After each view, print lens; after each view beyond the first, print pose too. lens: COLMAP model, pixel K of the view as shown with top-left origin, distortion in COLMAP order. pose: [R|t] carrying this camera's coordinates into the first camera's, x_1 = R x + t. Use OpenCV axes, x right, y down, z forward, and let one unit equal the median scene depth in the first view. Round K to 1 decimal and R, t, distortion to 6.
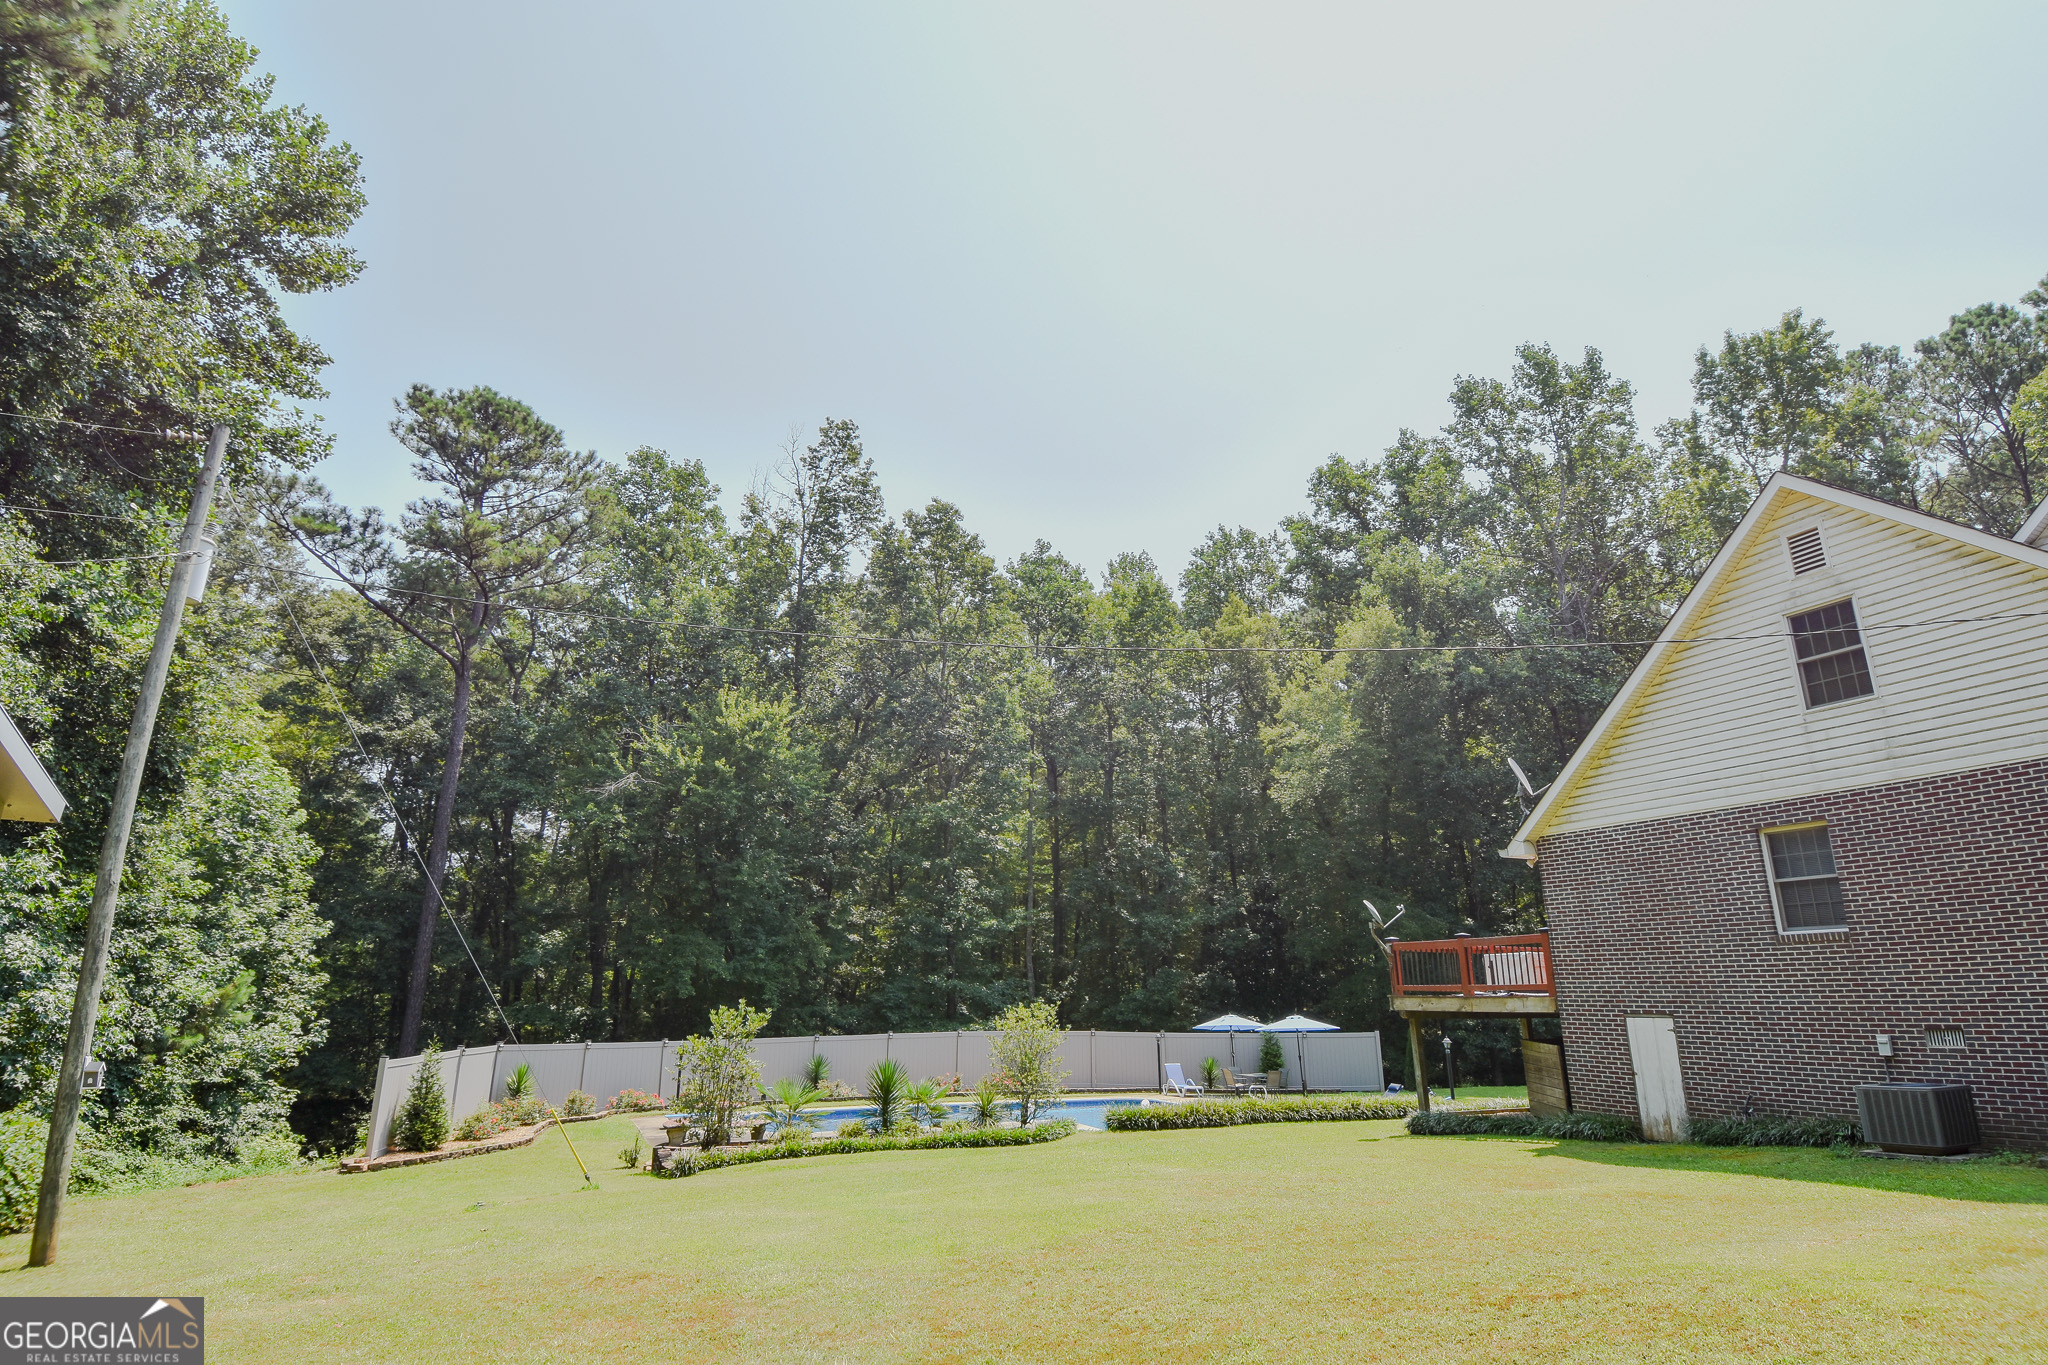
lens RADIAL K [[1068.5, 0, 1017.3], [0, 1068.5, 663.4], [0, 0, 1]] dist [0.055228, -0.060466]
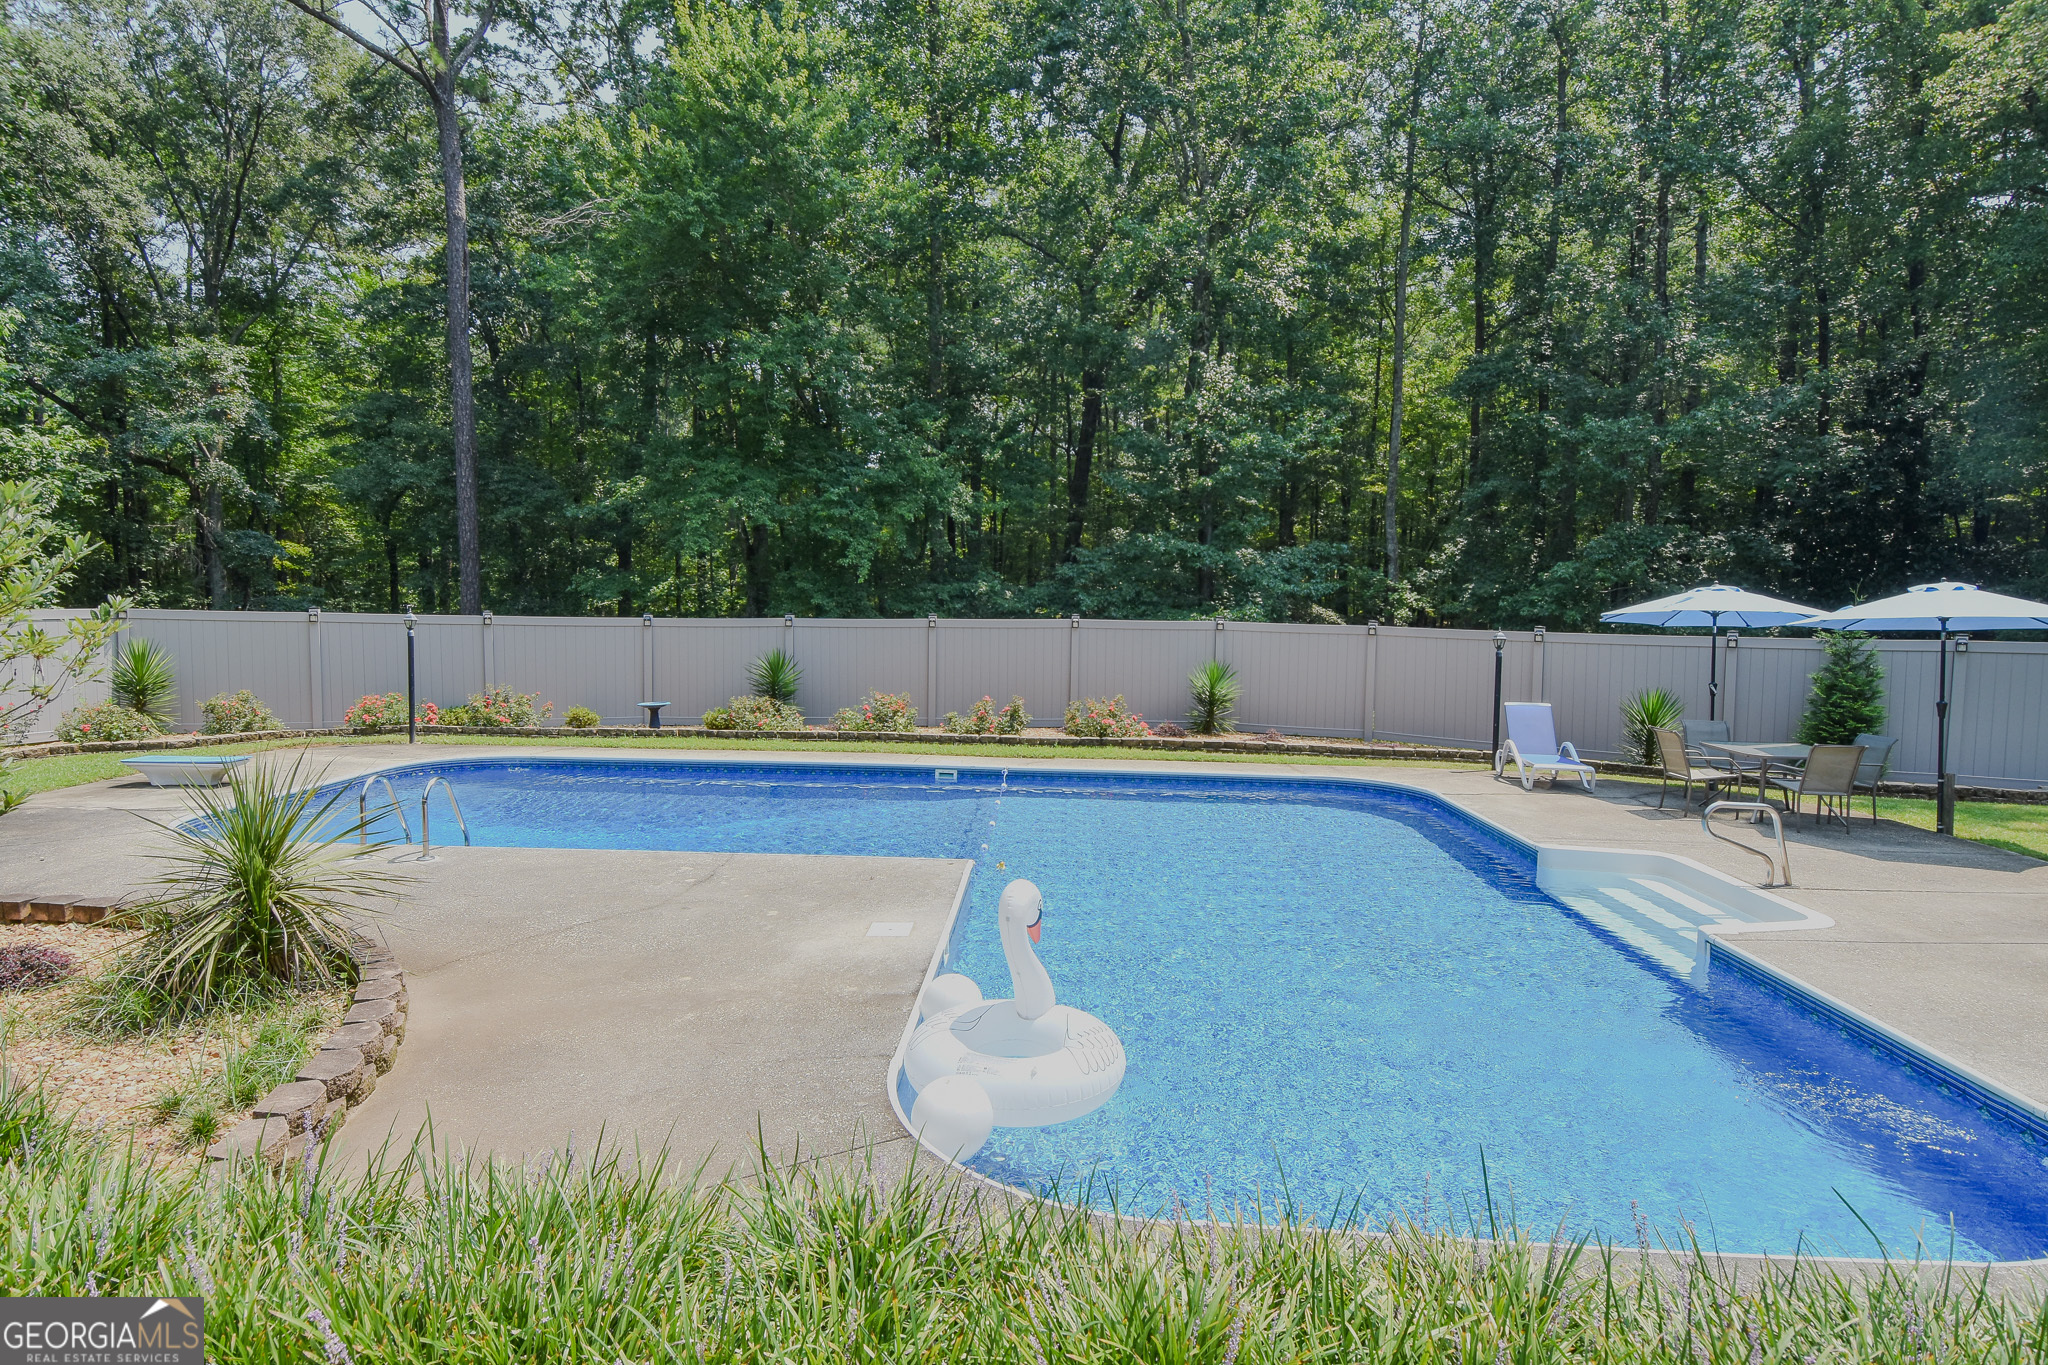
lens RADIAL K [[1068.5, 0, 1017.3], [0, 1068.5, 663.4], [0, 0, 1]] dist [0.055228, -0.060466]
pose [[0.896831, 0.040819, -0.440487, 0.139857], [0.115091, 0.939915, 0.321424, 0.194862], [0.427141, -0.338959, 0.838247, 0.552920]]
